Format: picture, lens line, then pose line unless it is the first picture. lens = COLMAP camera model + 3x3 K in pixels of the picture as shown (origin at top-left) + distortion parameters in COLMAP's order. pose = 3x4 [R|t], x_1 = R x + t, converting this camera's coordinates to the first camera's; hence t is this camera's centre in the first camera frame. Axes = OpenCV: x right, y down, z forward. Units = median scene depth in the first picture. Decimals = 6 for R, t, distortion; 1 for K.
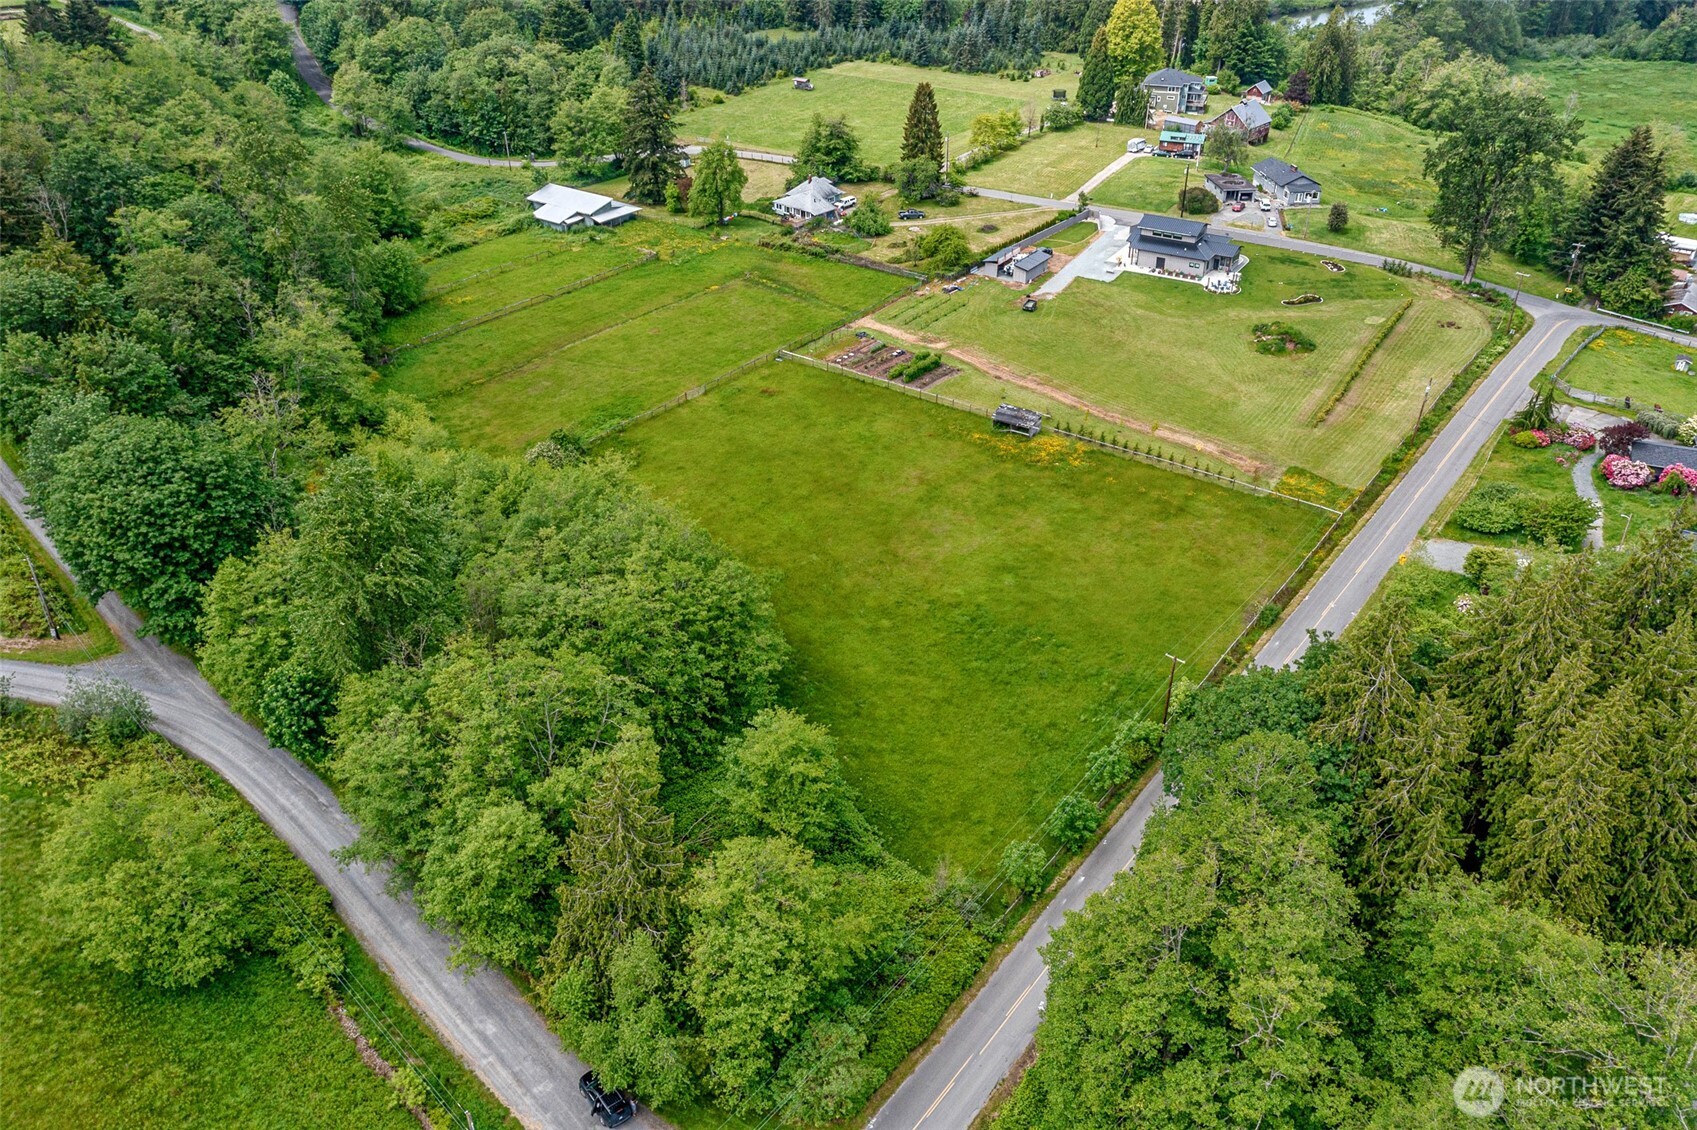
lens RADIAL K [[1332.4, 0, 857.2], [0, 1332.4, 576.5], [0, 0, 1]] dist [0.006066, 0.017101]
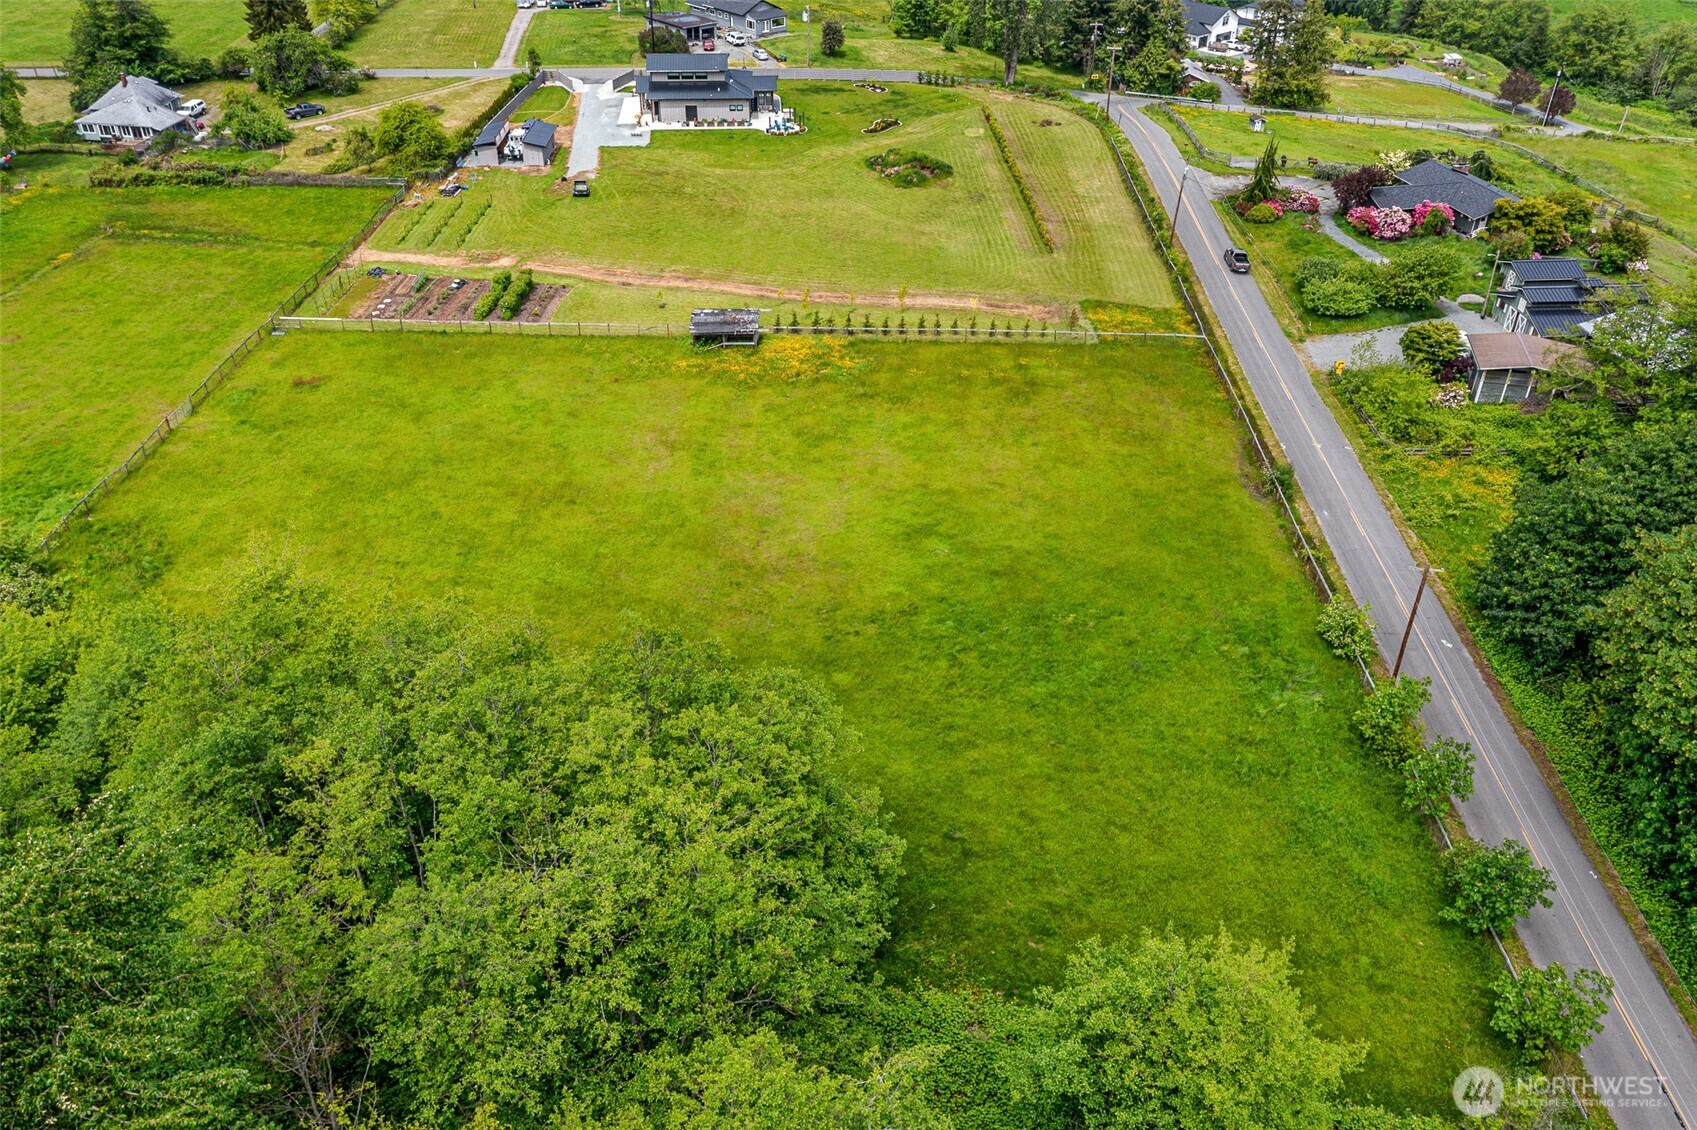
lens RADIAL K [[1326.0, 0, 848.4], [0, 1326.0, 563.3], [0, 0, 1]] dist [0.027271, -0.003659]
pose [[0.825665, -0.308170, 0.472556, -0.143171], [0.292273, 0.950111, 0.108932, -0.045778], [-0.482550, 0.048174, 0.874542, 0.300184]]
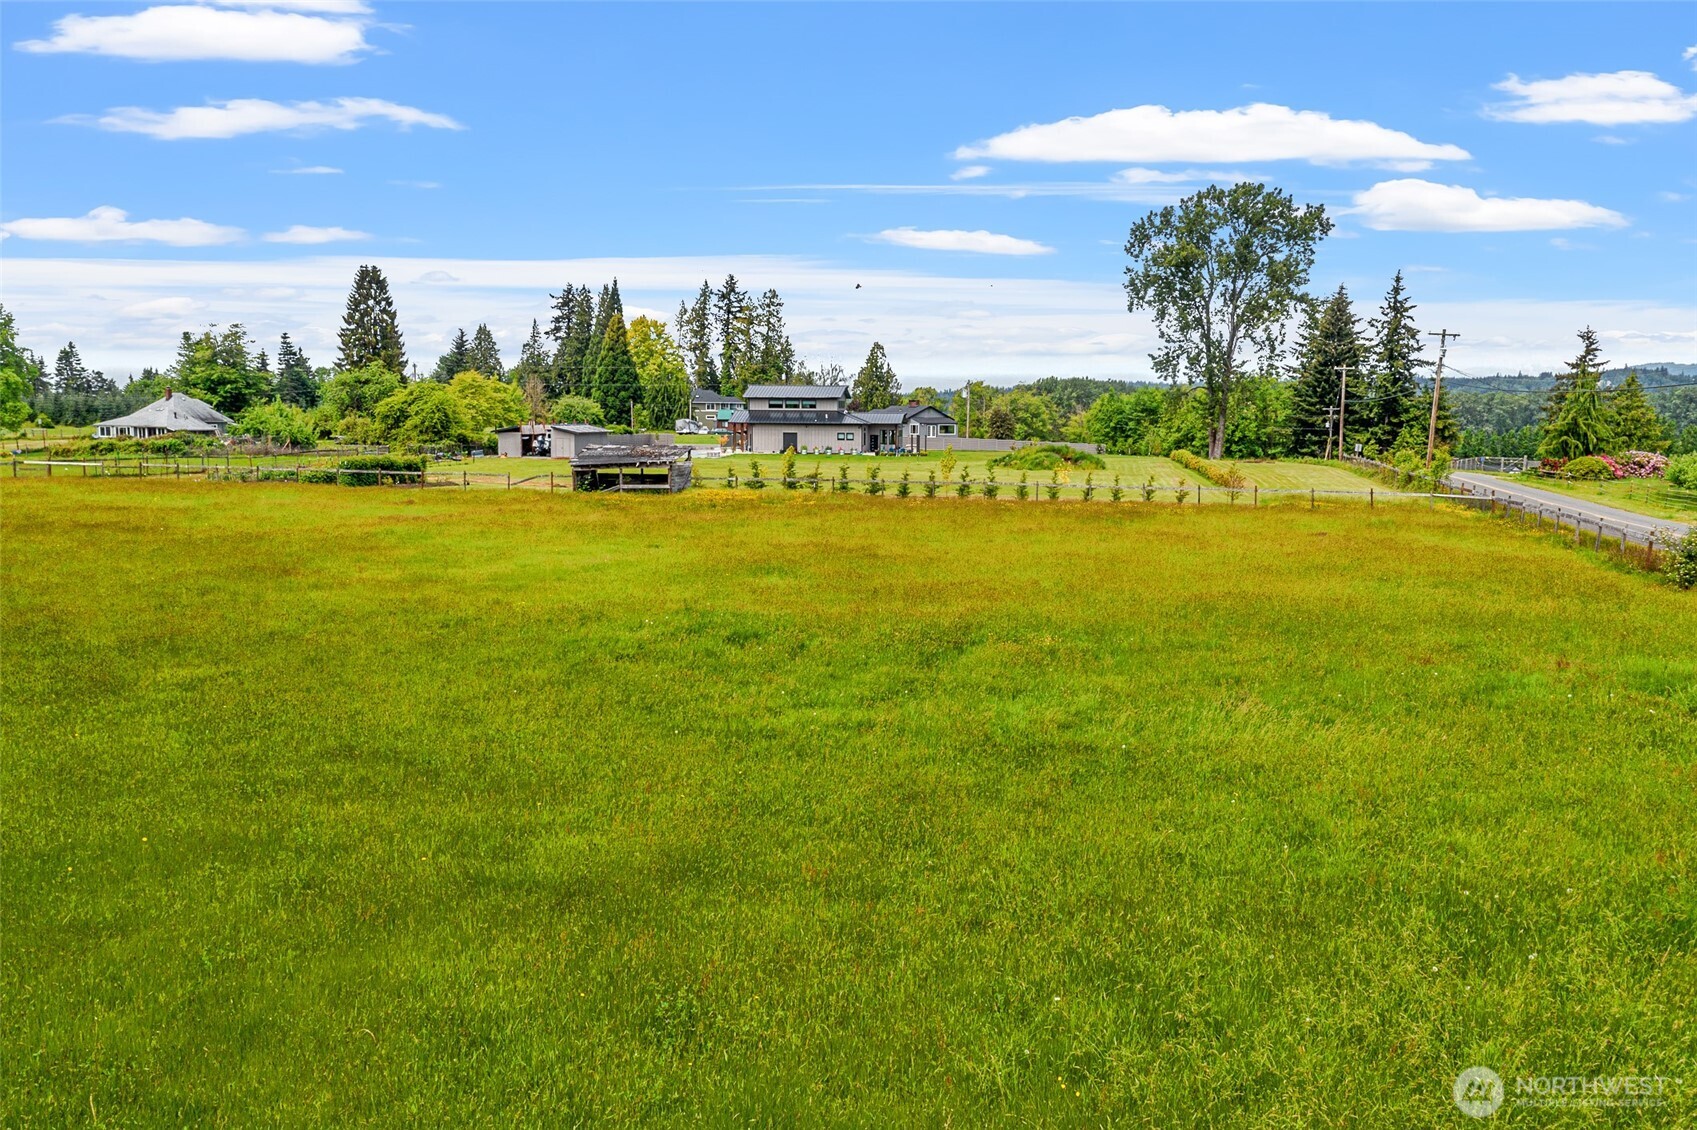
lens RADIAL K [[1332.4, 0, 857.2], [0, 1332.4, 576.5], [0, 0, 1]] dist [0.006066, 0.017101]
pose [[0.925047, -0.037856, 0.377961, 0.021760], [0.193197, 0.903598, -0.382342, 0.062607], [-0.327051, 0.426705, 0.843184, 0.505220]]
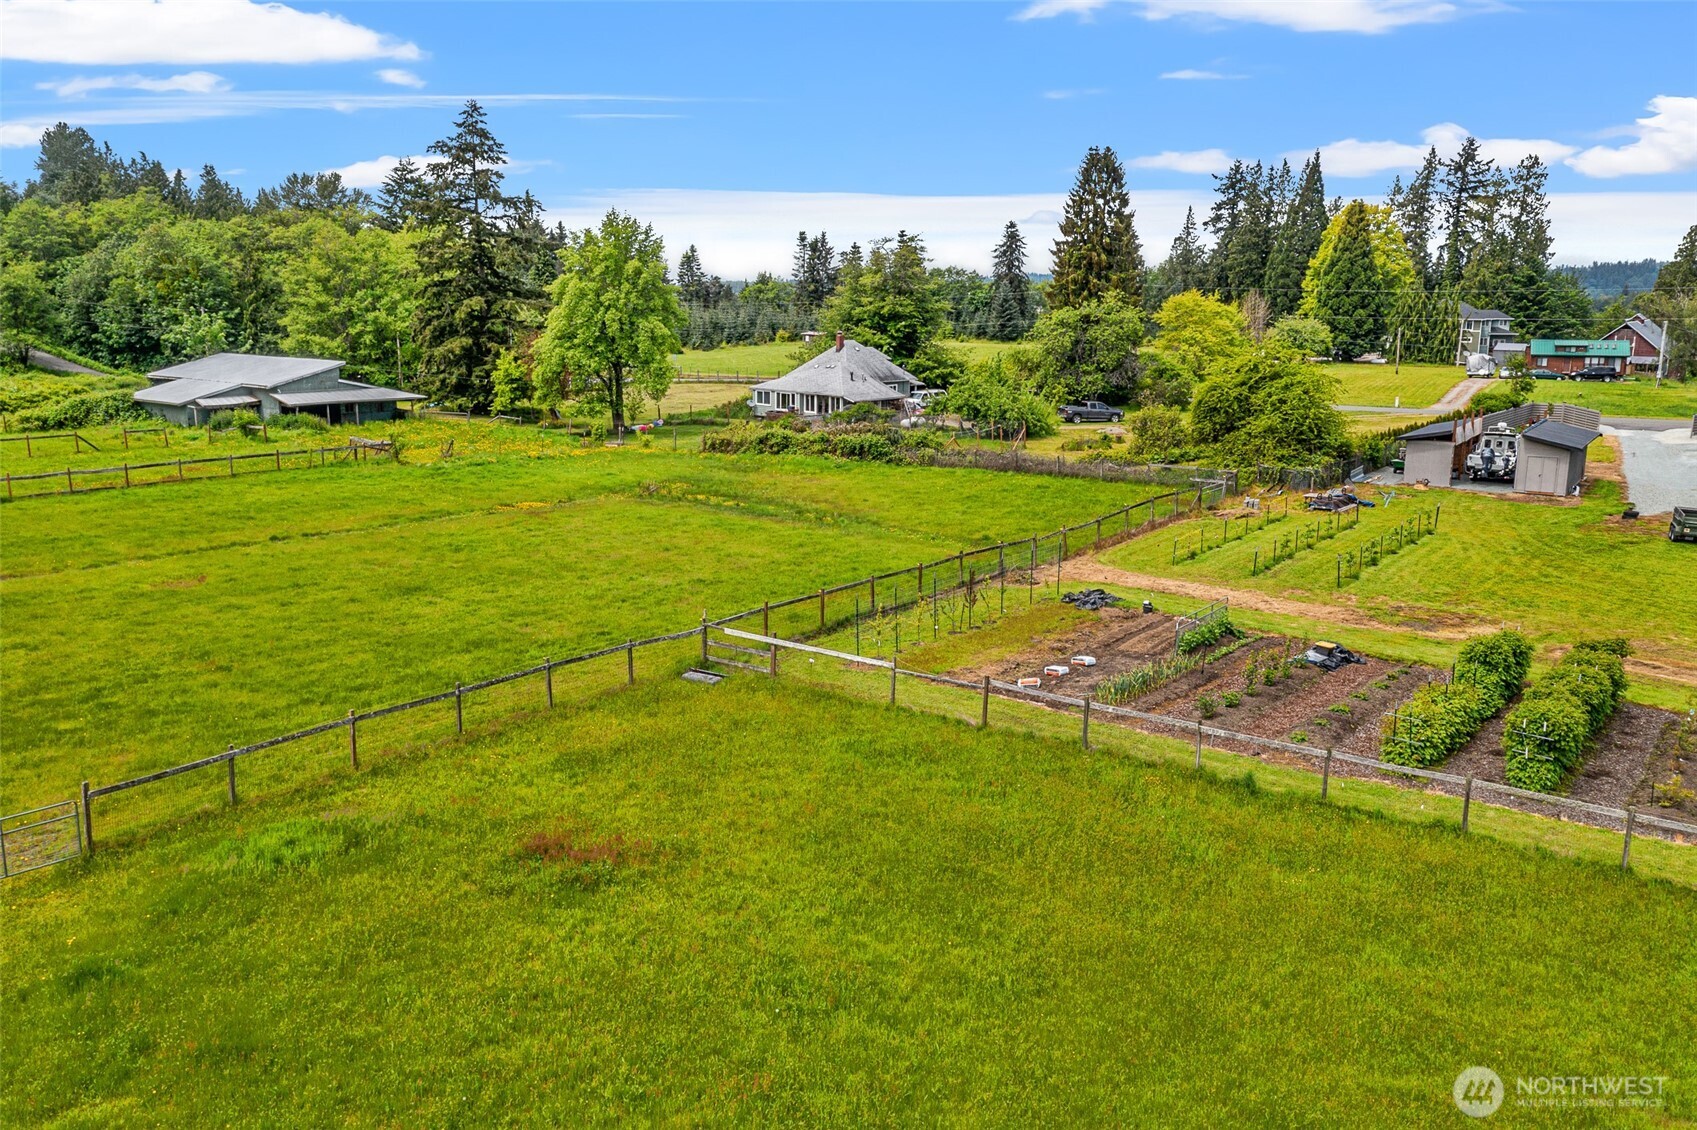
lens RADIAL K [[1332.4, 0, 857.2], [0, 1332.4, 576.5], [0, 0, 1]] dist [0.006066, 0.017101]
pose [[0.999978, 0.005949, -0.002770, -0.032229], [-0.006535, 0.941043, -0.338223, -0.099304], [0.000594, 0.338234, 0.941062, 0.718016]]
